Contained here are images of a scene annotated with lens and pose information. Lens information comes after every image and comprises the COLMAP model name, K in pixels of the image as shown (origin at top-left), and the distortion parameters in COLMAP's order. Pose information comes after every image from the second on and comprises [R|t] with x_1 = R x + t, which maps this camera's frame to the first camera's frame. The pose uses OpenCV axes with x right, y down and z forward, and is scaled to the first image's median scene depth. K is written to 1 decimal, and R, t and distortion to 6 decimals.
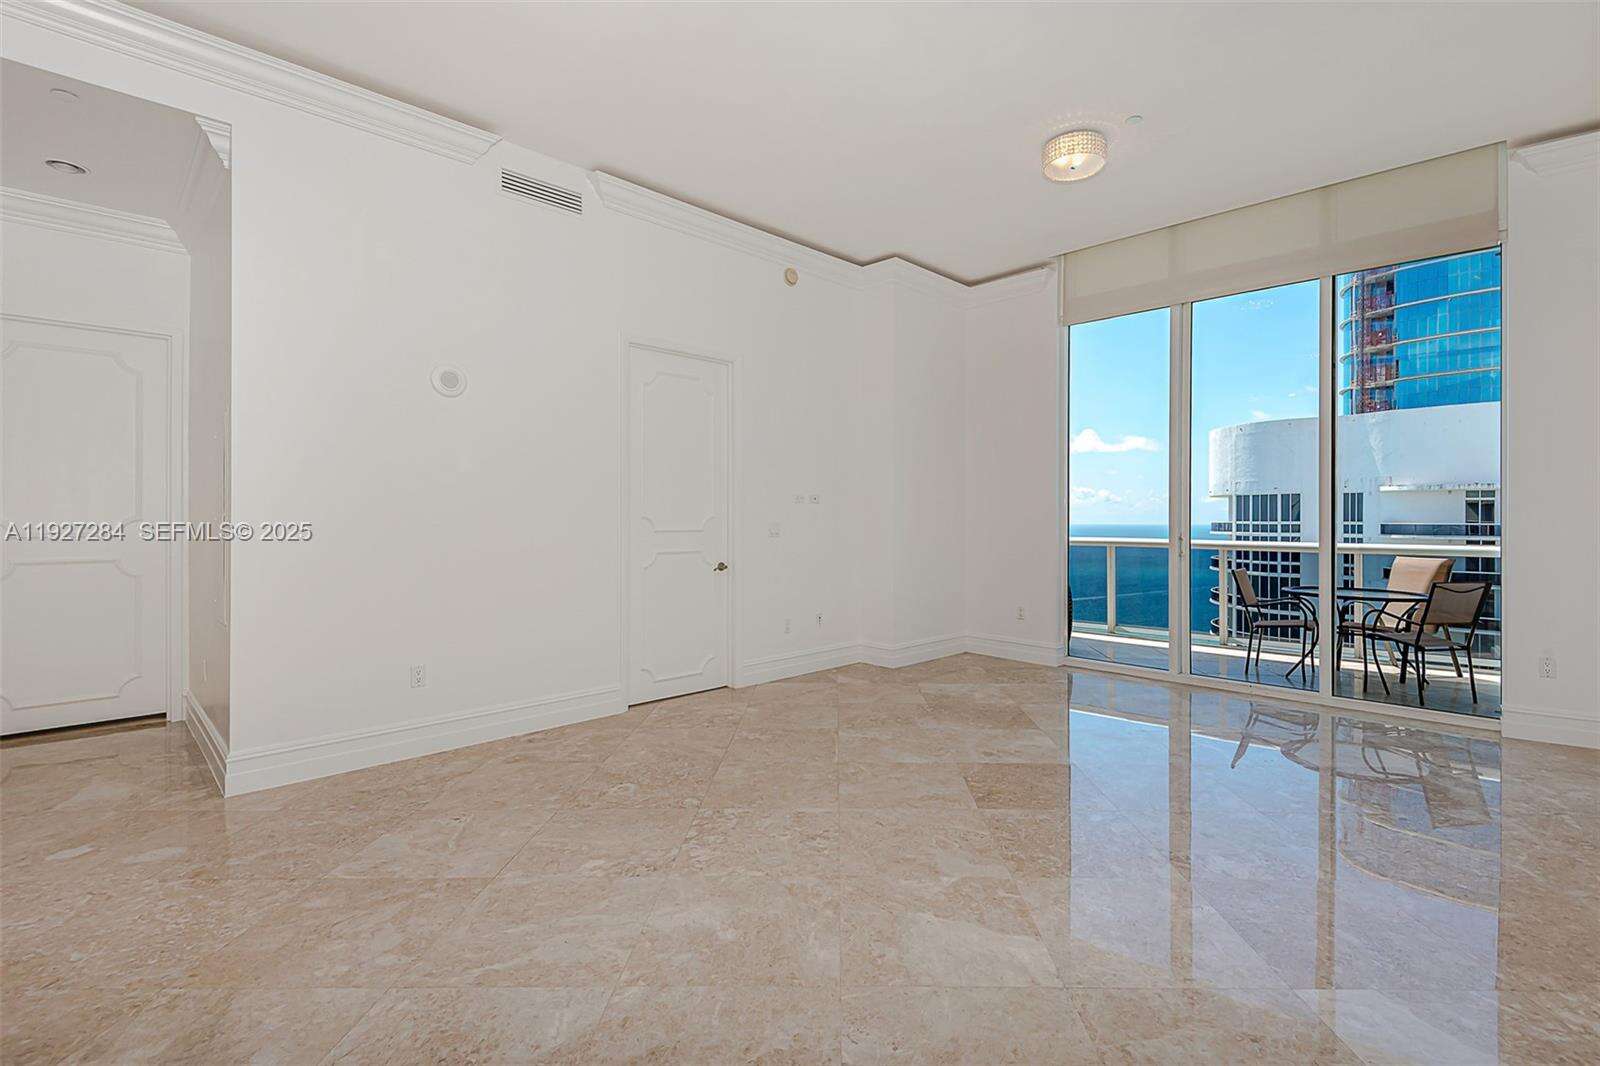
lens RADIAL K [[735.4, 0, 806.5], [0, 735.4, 548.4], [0, 0, 1]] dist [0.033603, -0.016413]
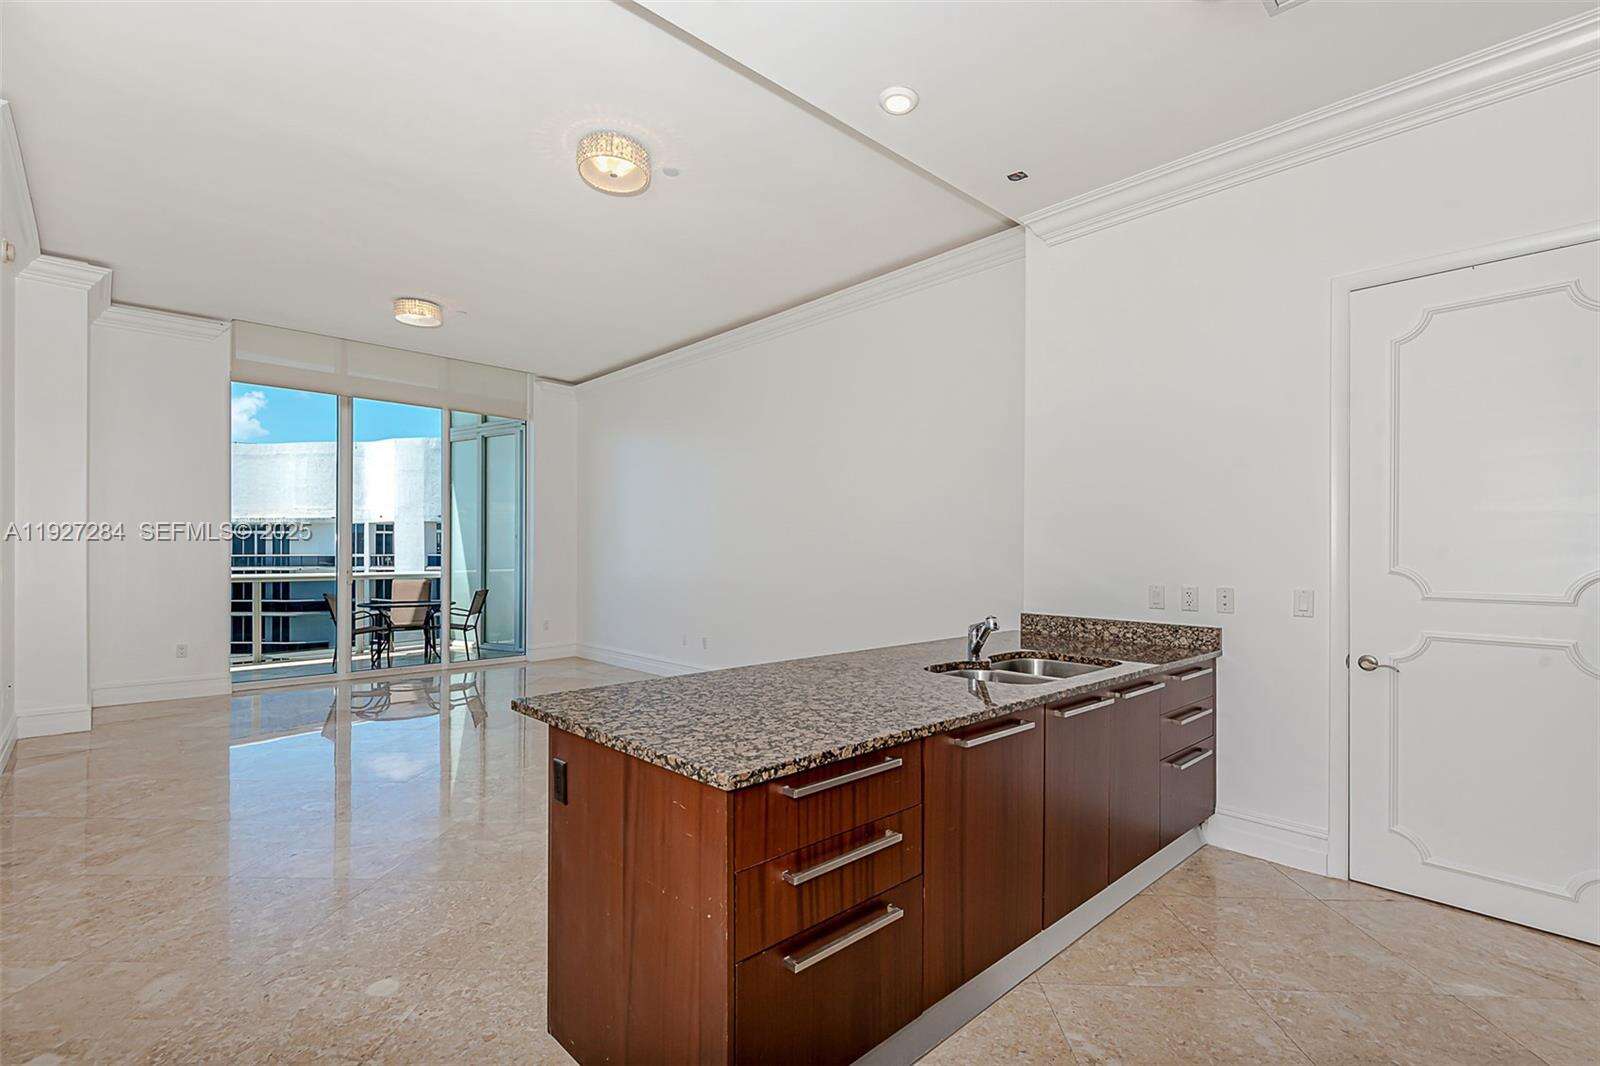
lens RADIAL K [[735.4, 0, 806.5], [0, 735.4, 548.4], [0, 0, 1]] dist [0.033603, -0.016413]
pose [[0.031298, 0.001442, 0.999509, -0.738080], [0.041244, 0.999145, -0.002733, -0.014094], [-0.998659, 0.041309, 0.031212, 0.117289]]
